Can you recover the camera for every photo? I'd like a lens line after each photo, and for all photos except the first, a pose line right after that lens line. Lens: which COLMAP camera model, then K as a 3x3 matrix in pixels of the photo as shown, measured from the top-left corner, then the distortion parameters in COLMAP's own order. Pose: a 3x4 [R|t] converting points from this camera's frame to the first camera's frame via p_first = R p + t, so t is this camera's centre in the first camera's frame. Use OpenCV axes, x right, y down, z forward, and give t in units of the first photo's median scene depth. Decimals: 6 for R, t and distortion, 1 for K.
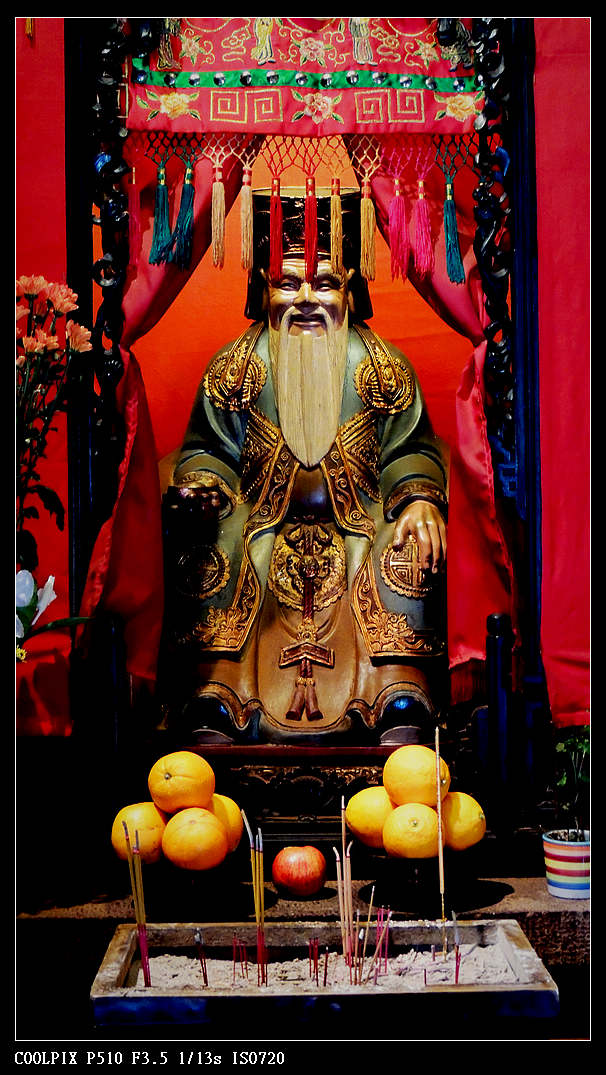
lens RADIAL K [[1391.7, 0, 303.0], [0, 1391.7, 537.5], [0, 0, 1]] dist [-0.091463, -0.002035]
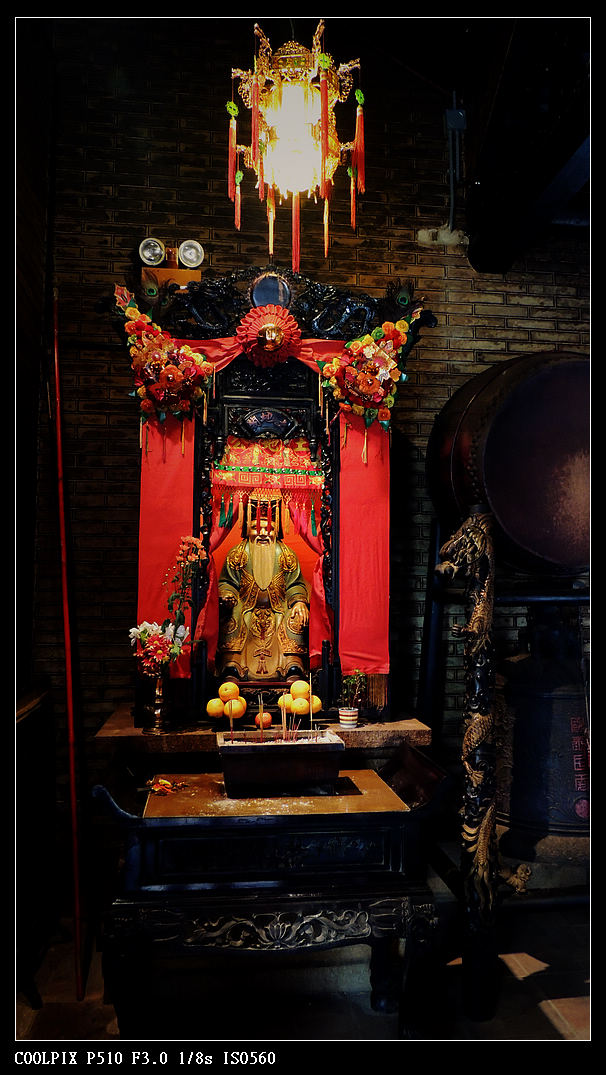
lens RADIAL K [[756.4, 0, 303.0], [0, 756.4, 537.5], [0, 0, 1]] dist [-0.005088, 0.004002]
pose [[0.990752, 0.027470, 0.132872, -0.147491], [-0.018244, 0.997369, -0.070162, -0.056697], [-0.134450, 0.067089, 0.988647, -0.724830]]
